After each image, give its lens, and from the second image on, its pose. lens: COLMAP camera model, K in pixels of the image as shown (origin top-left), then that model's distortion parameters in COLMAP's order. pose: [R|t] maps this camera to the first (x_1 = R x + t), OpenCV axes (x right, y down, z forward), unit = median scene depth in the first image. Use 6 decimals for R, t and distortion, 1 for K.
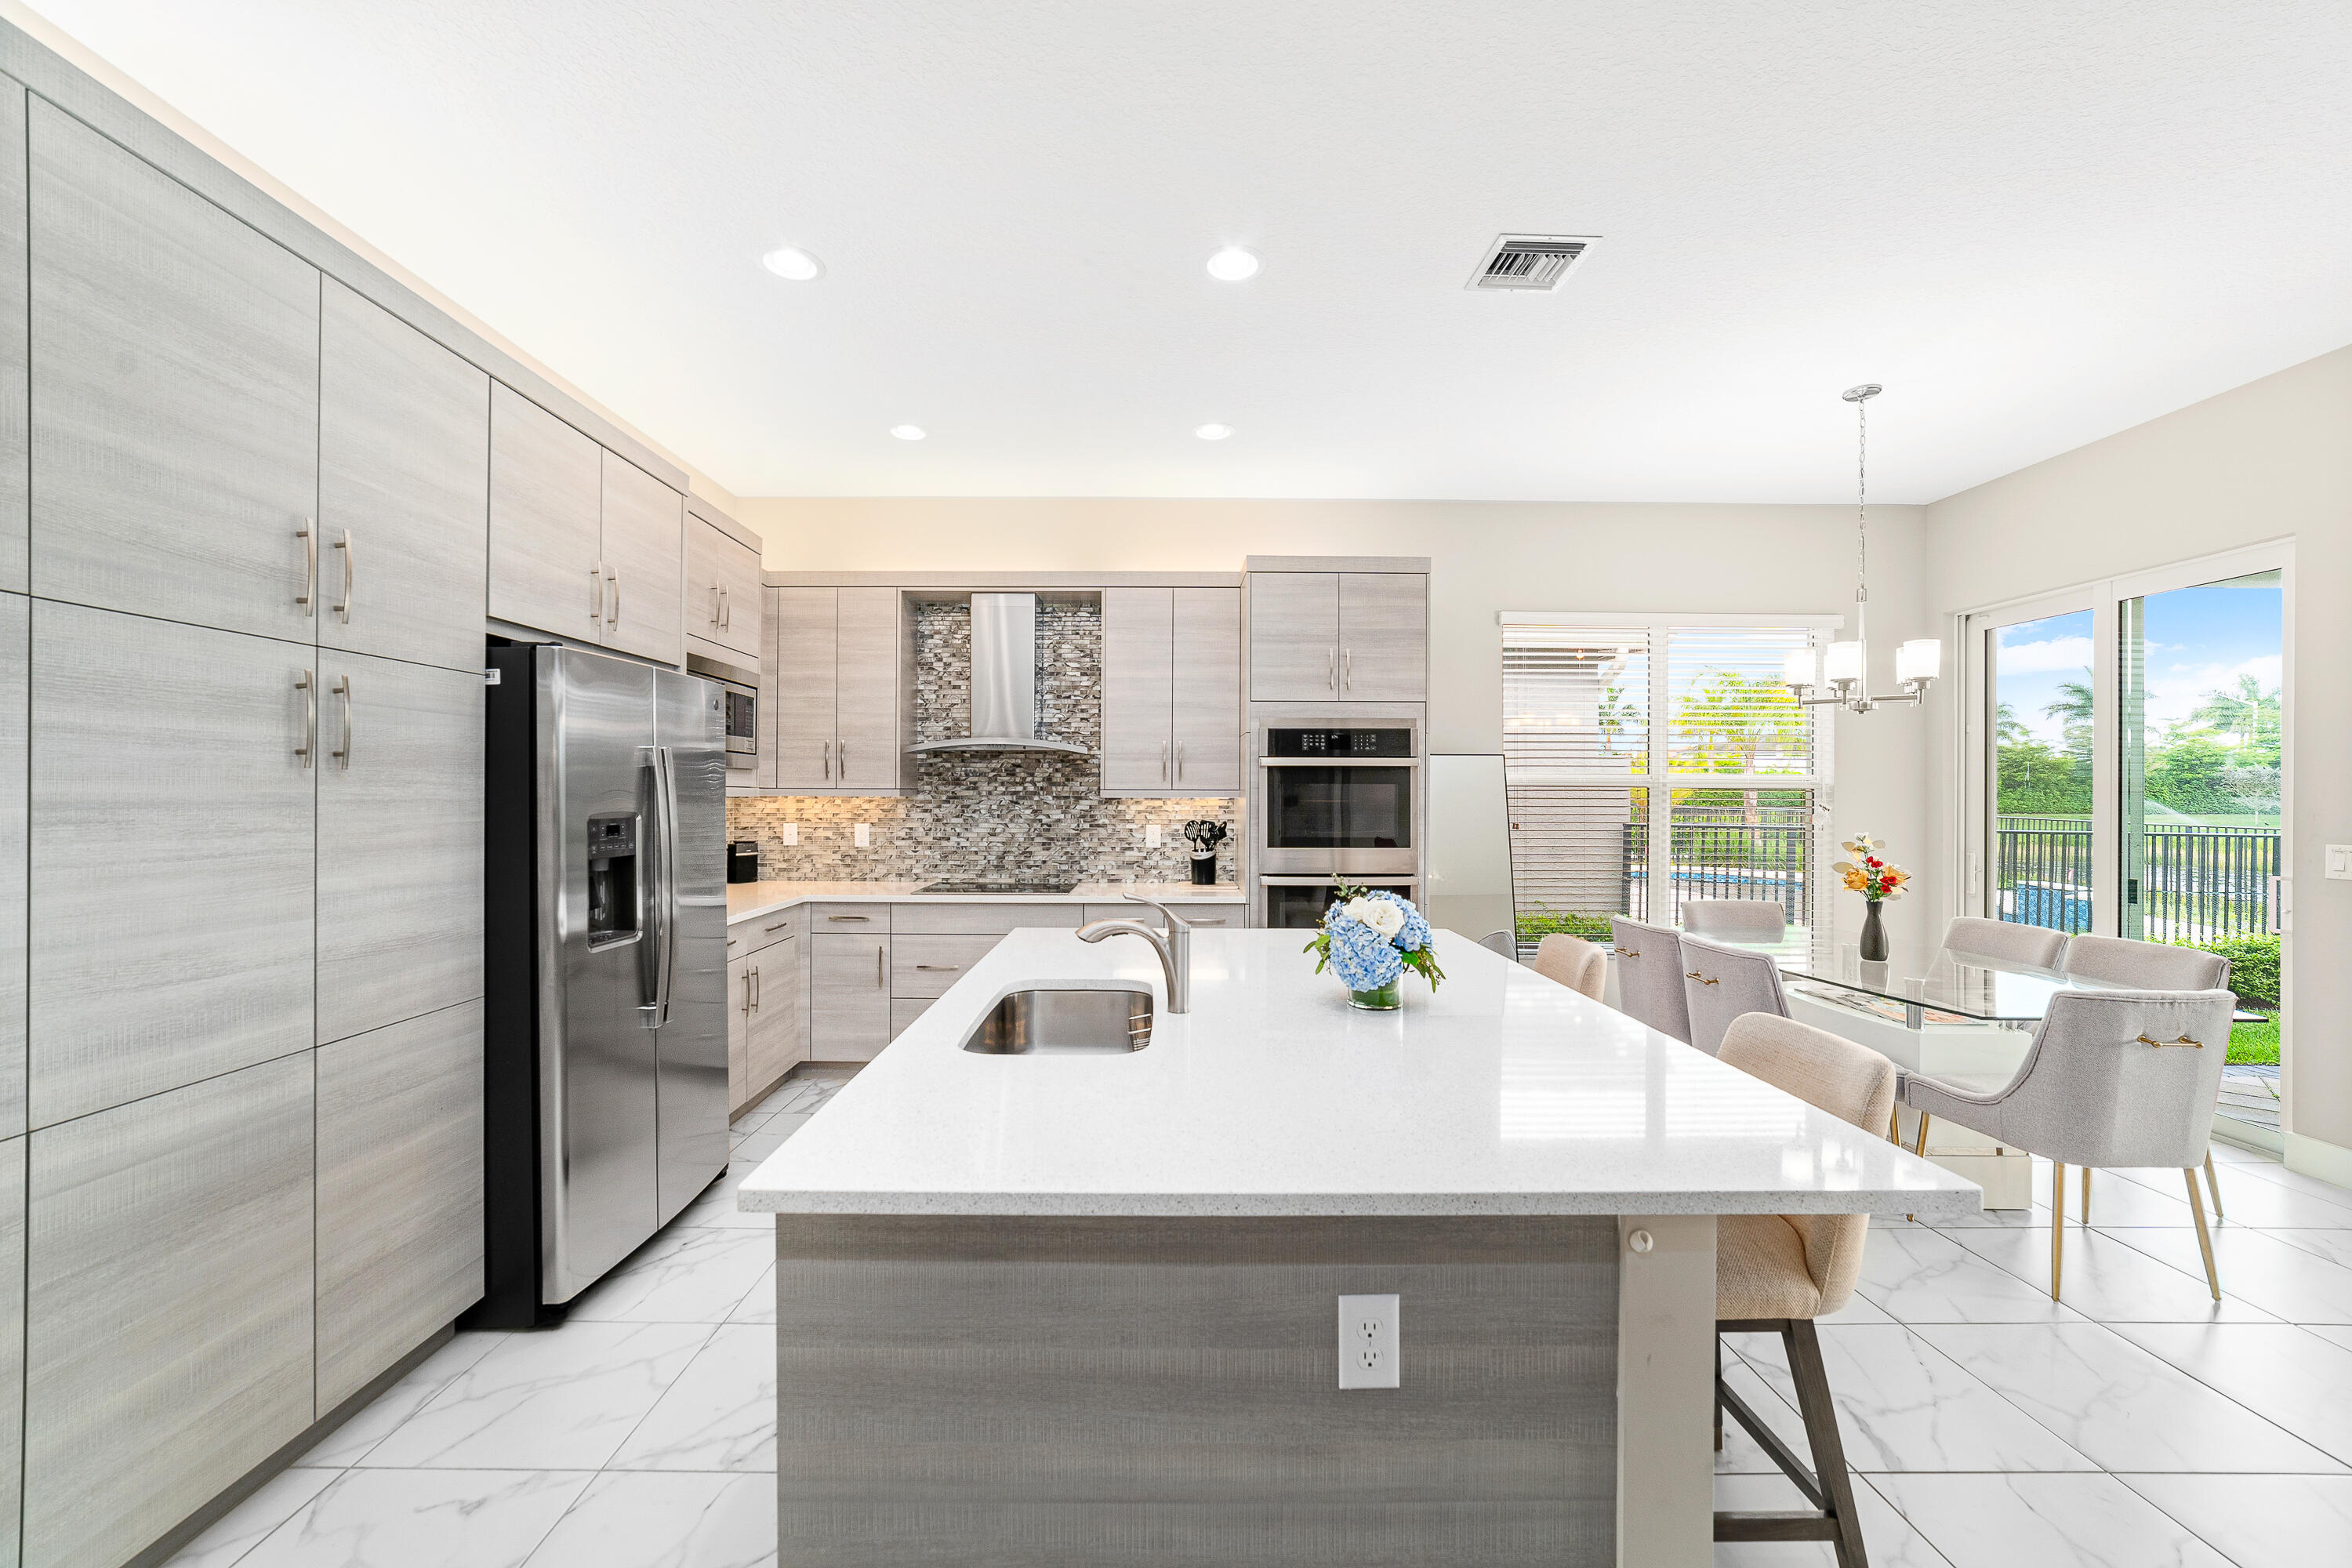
lens RADIAL K [[926.6, 0, 1172.4], [0, 926.6, 794.5], [0, 0, 1]] dist [-0.002370, 0.000264]
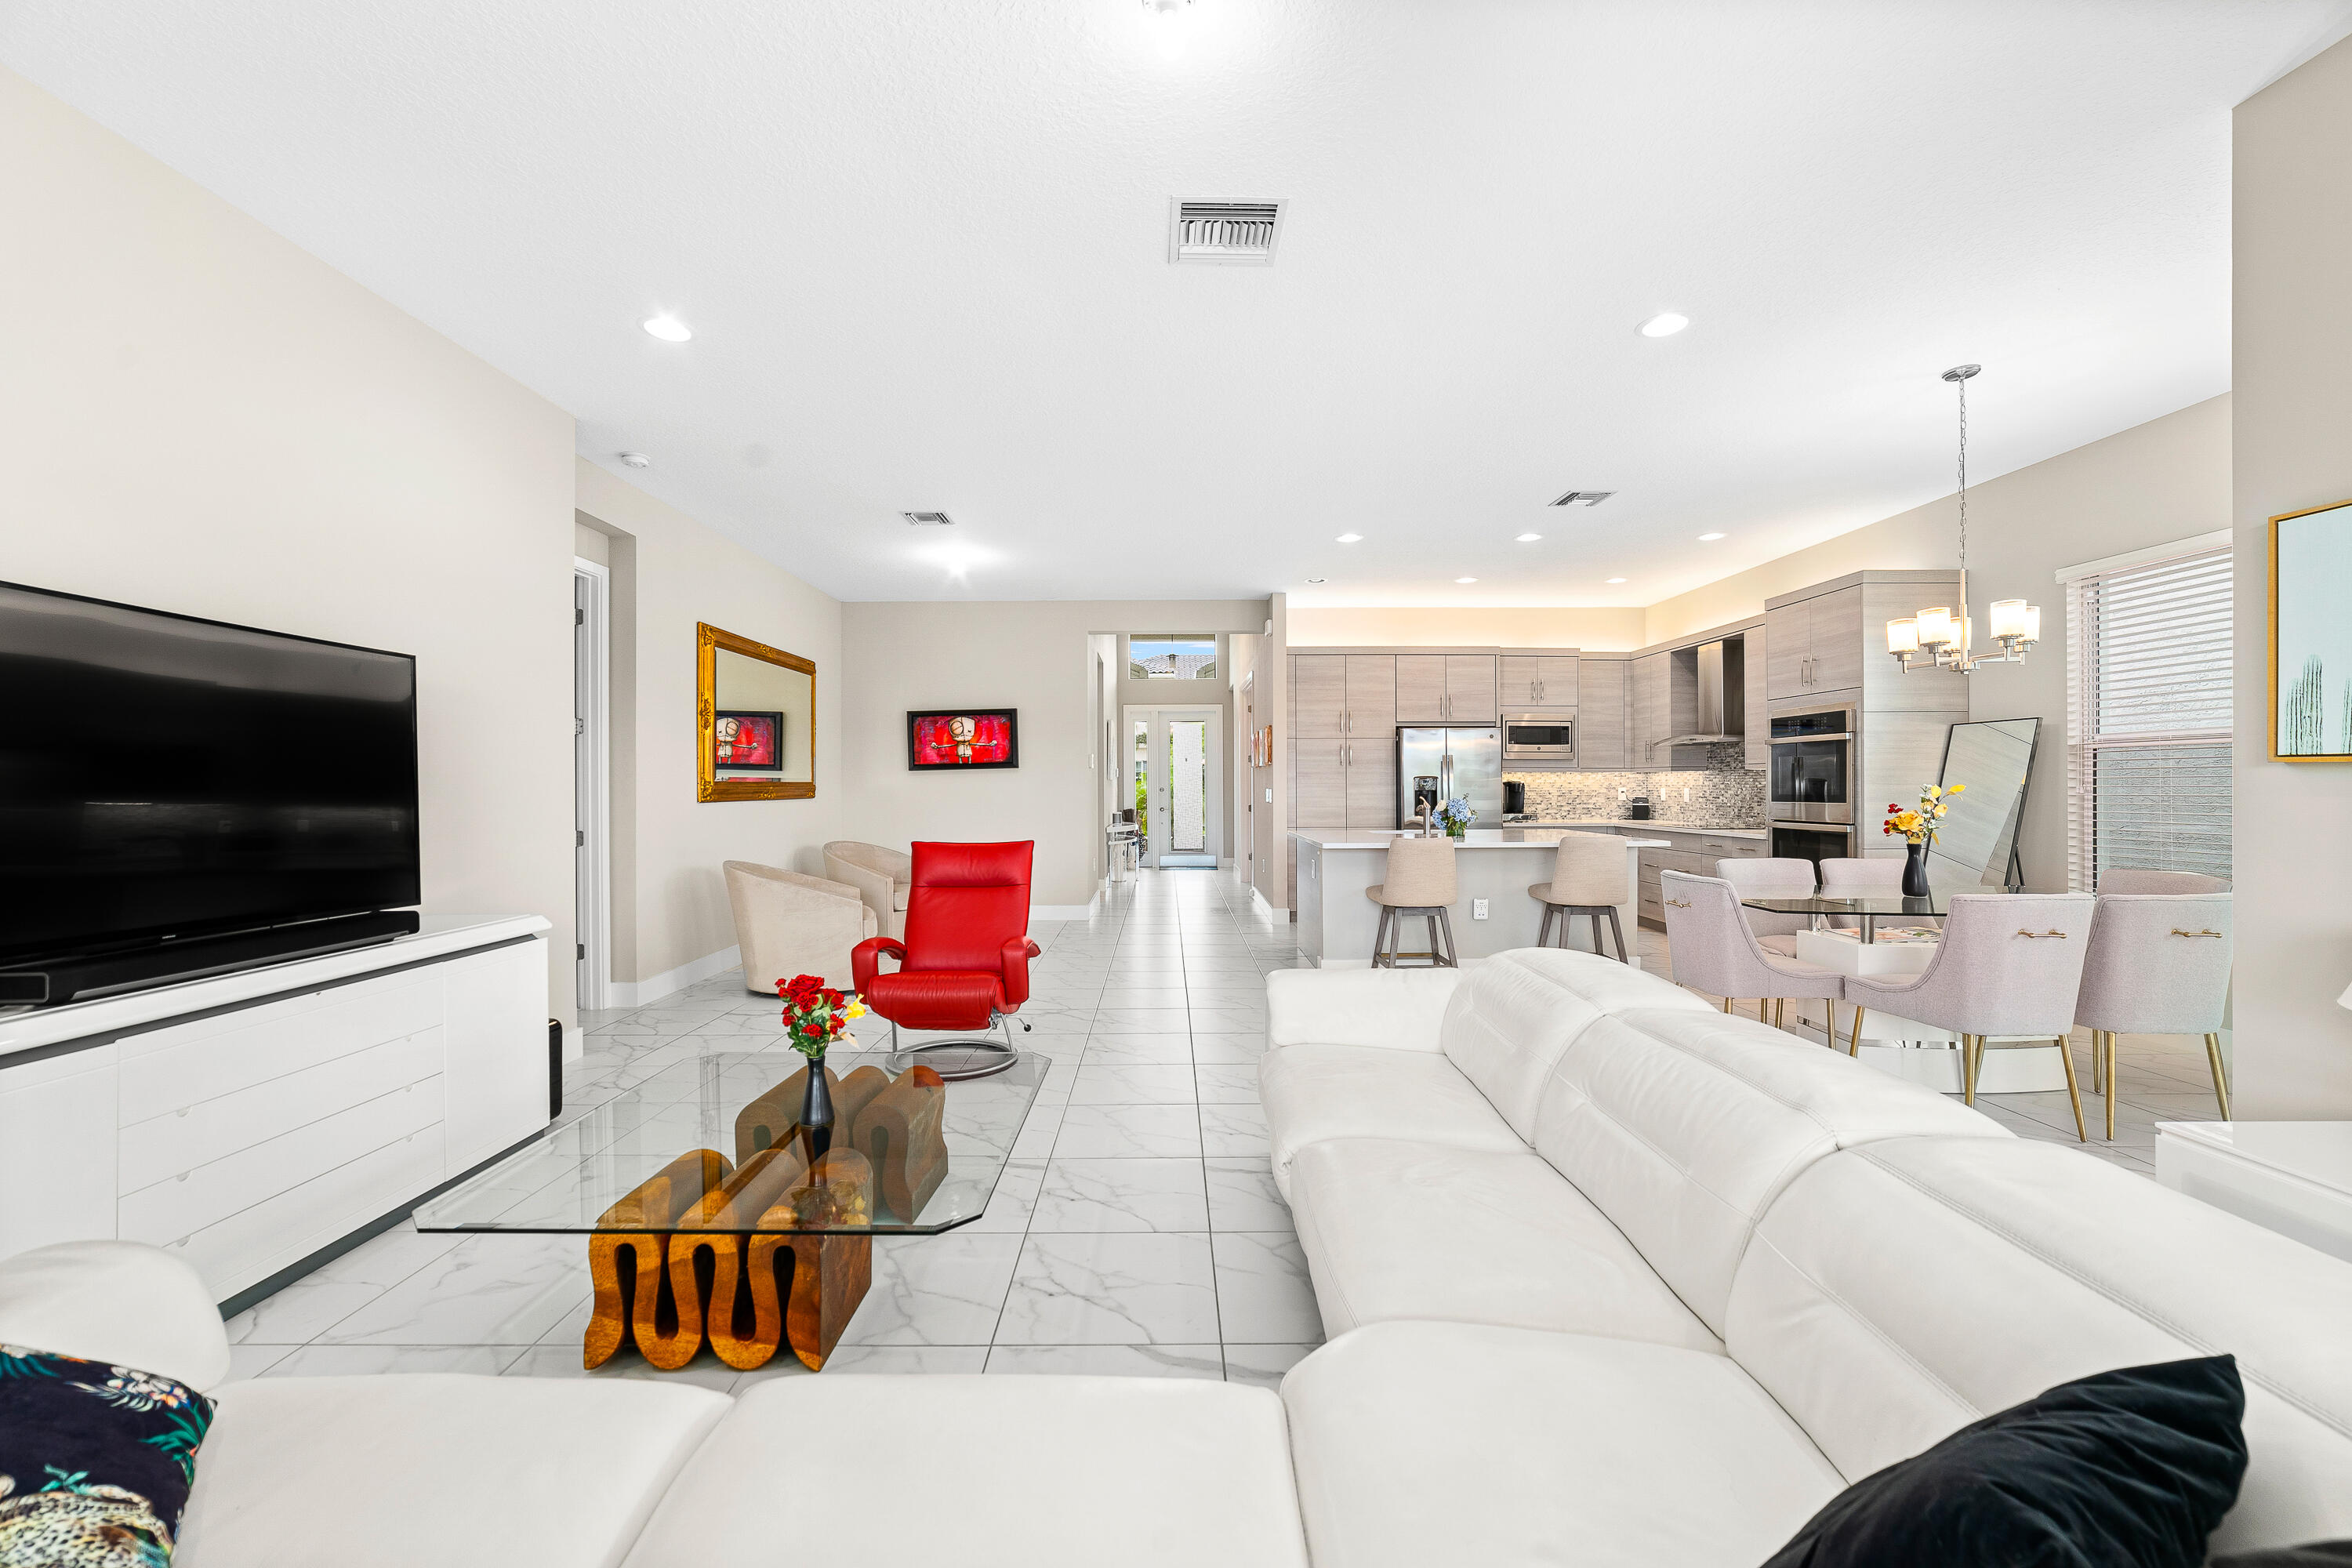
lens RADIAL K [[926.6, 0, 1172.4], [0, 926.6, 794.5], [0, 0, 1]] dist [-0.002370, 0.000264]
pose [[-0.008896, 0.003258, -0.999955, 1.545285], [-0.001754, 0.999993, 0.003274, 0.043448], [0.999959, 0.001783, -0.008890, 0.083380]]
